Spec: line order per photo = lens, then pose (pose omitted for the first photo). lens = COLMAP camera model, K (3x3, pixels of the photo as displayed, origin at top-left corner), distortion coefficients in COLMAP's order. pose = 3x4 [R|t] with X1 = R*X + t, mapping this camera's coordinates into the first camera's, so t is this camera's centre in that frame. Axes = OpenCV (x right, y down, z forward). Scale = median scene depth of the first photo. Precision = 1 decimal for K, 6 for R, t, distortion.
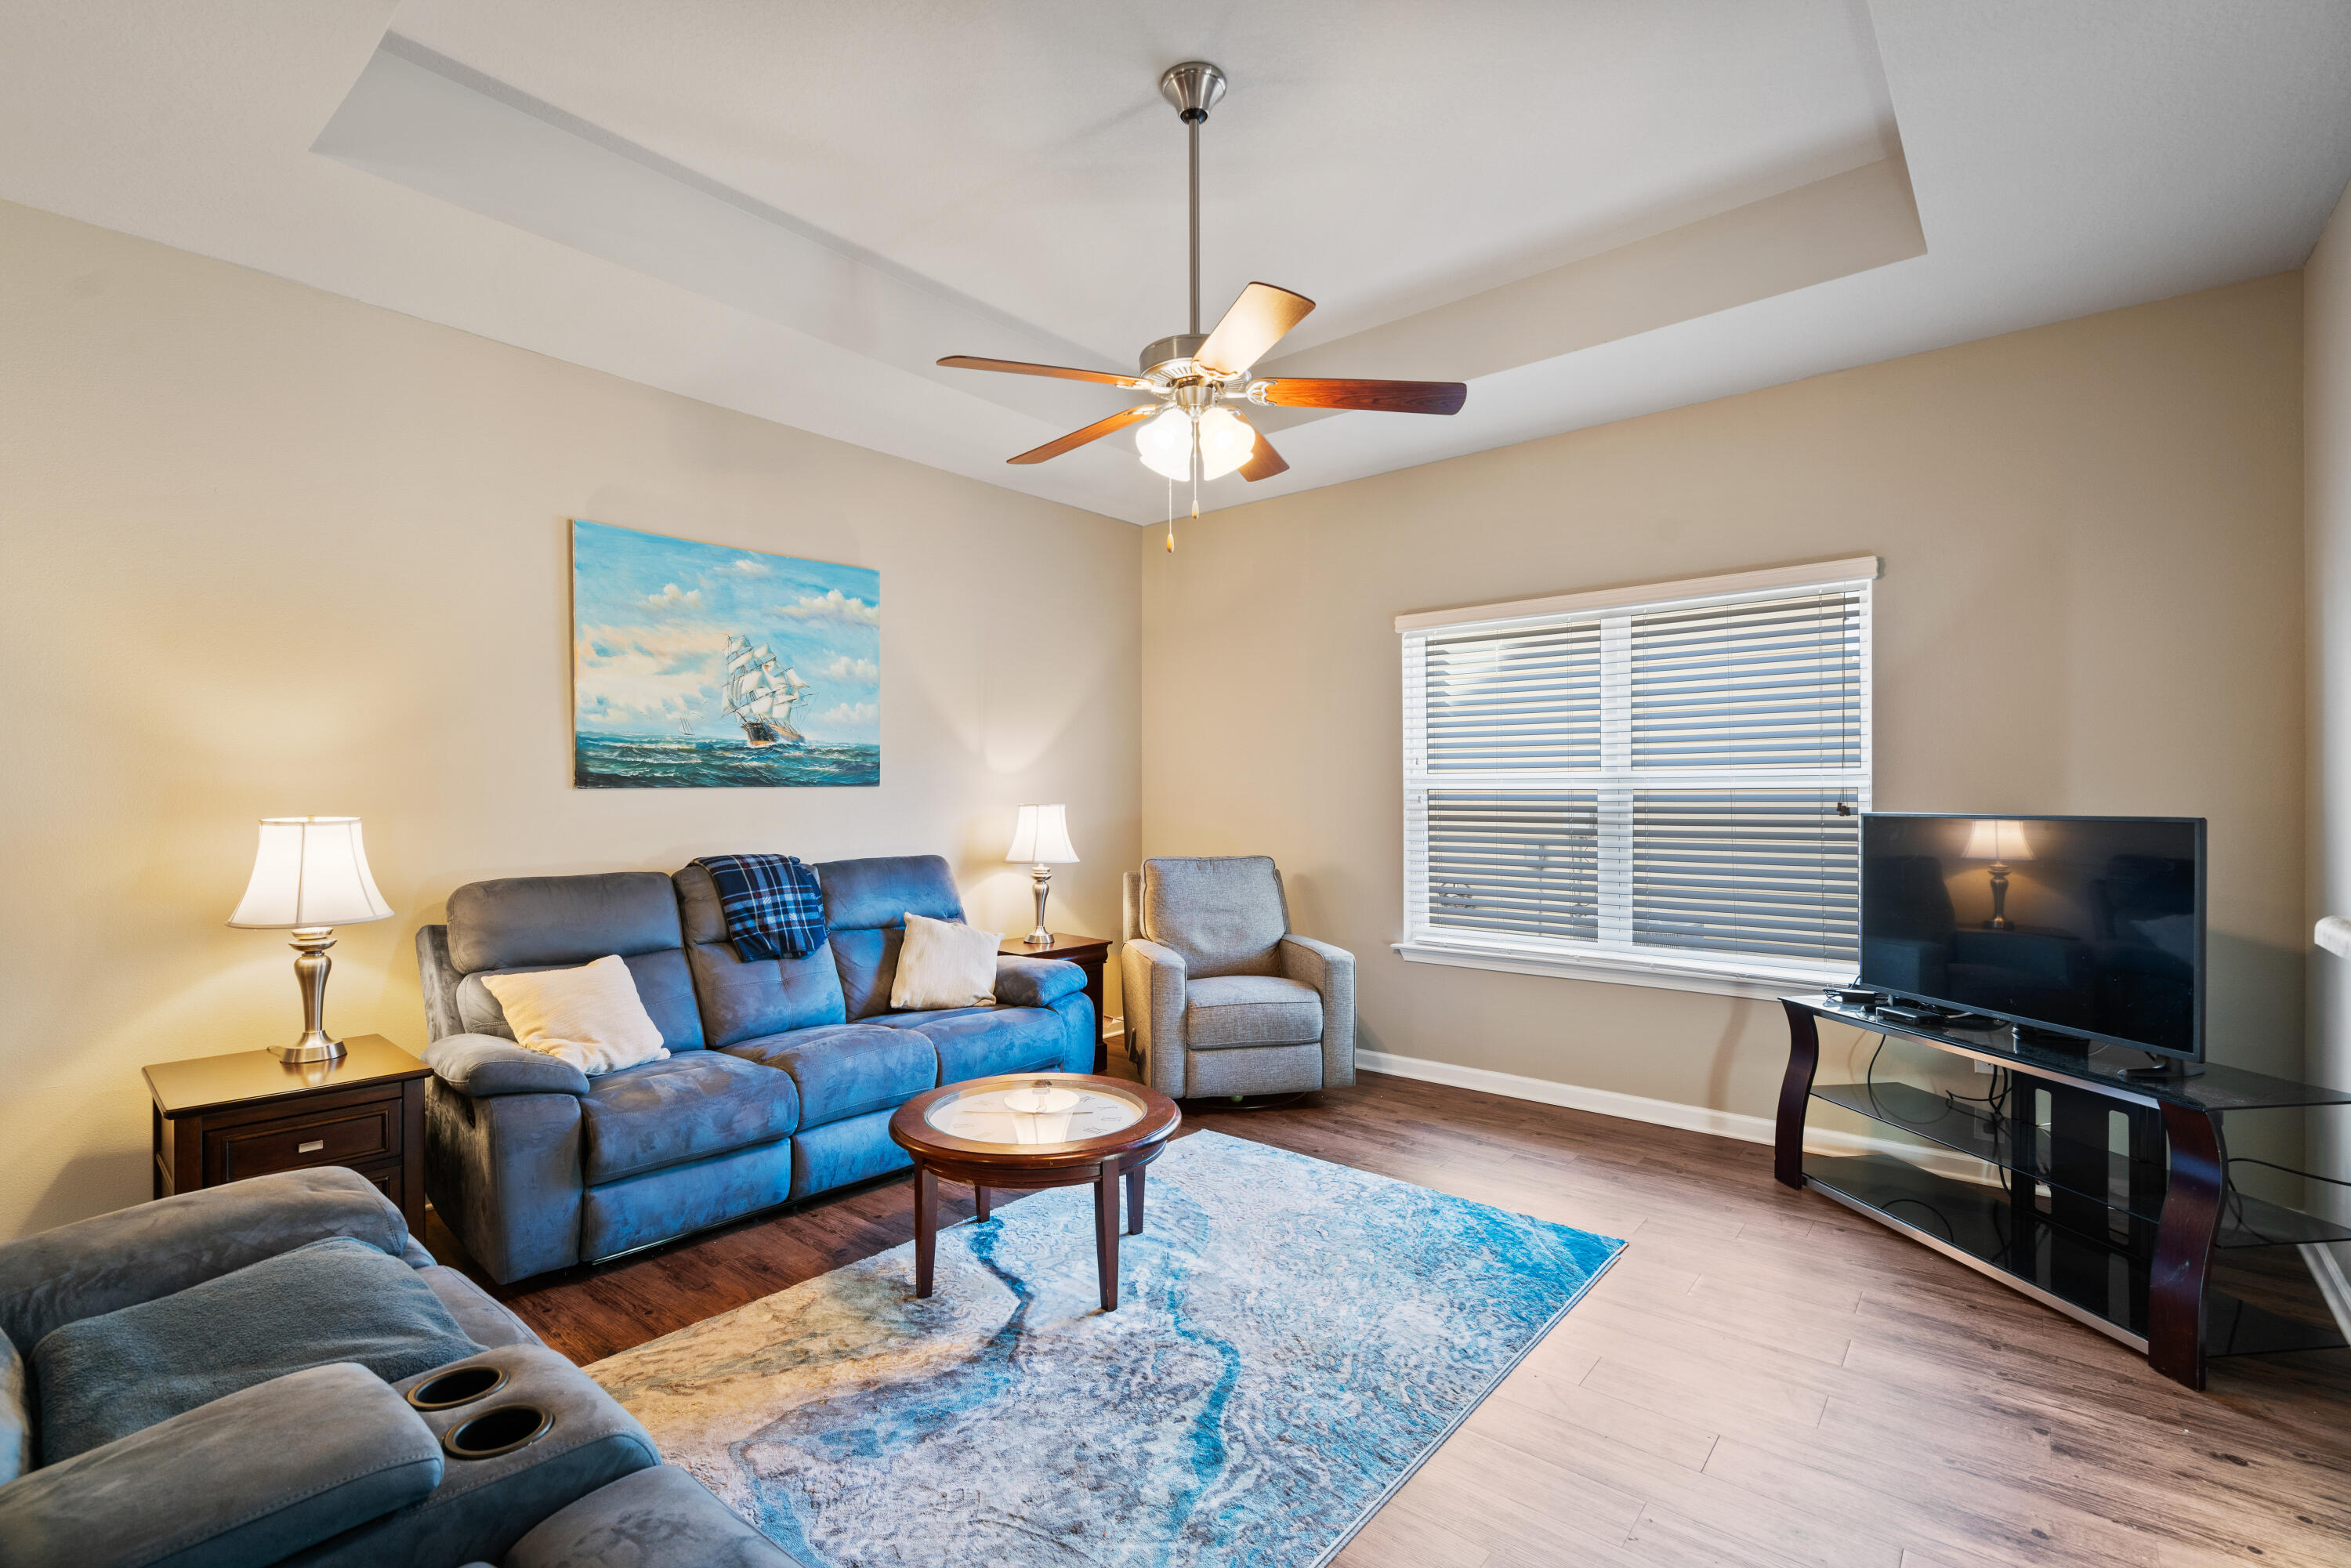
lens RADIAL K [[1060.3, 0, 1163.8], [0, 1060.3, 795.8], [0, 0, 1]] dist [-0.009594, 0.004355]
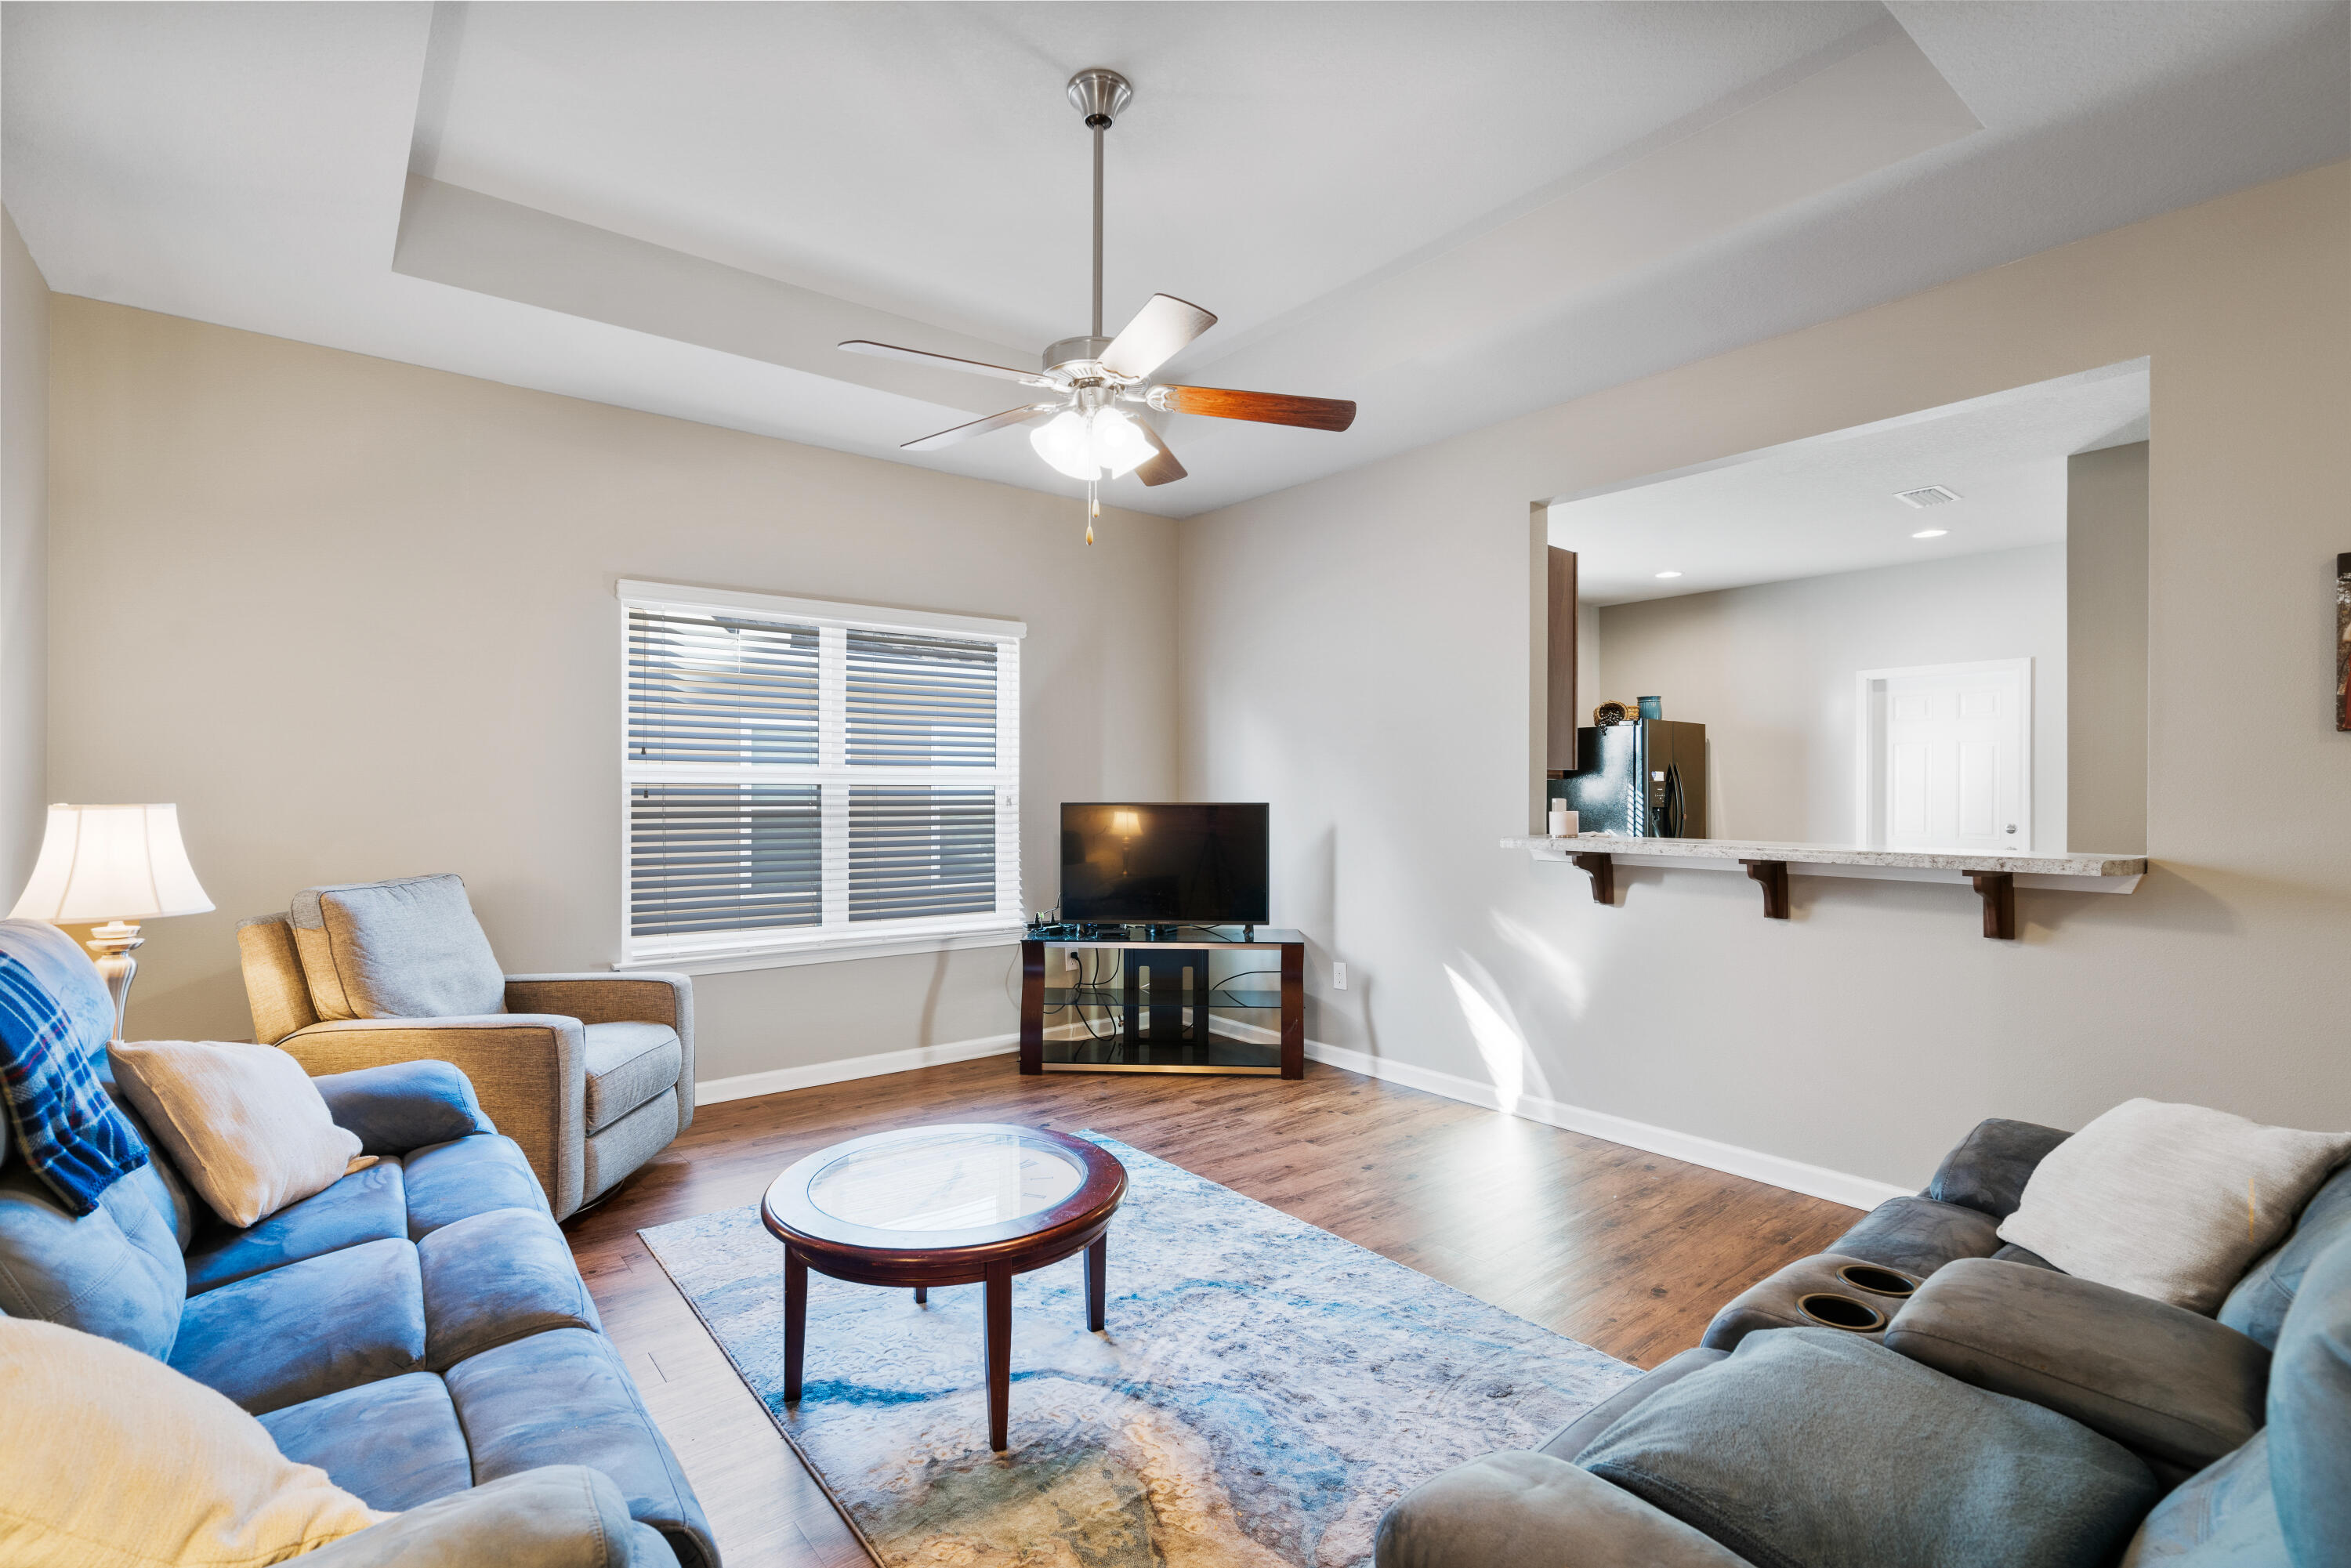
lens RADIAL K [[1060.3, 0, 1164.4], [0, 1060.3, 790.6], [0, 0, 1]] dist [-0.009594, 0.004355]
pose [[0.201486, 0.002718, 0.979488, -0.721912], [-0.001539, 0.999996, -0.002459, 0.002742], [-0.979490, -0.001012, 0.201490, 0.554385]]
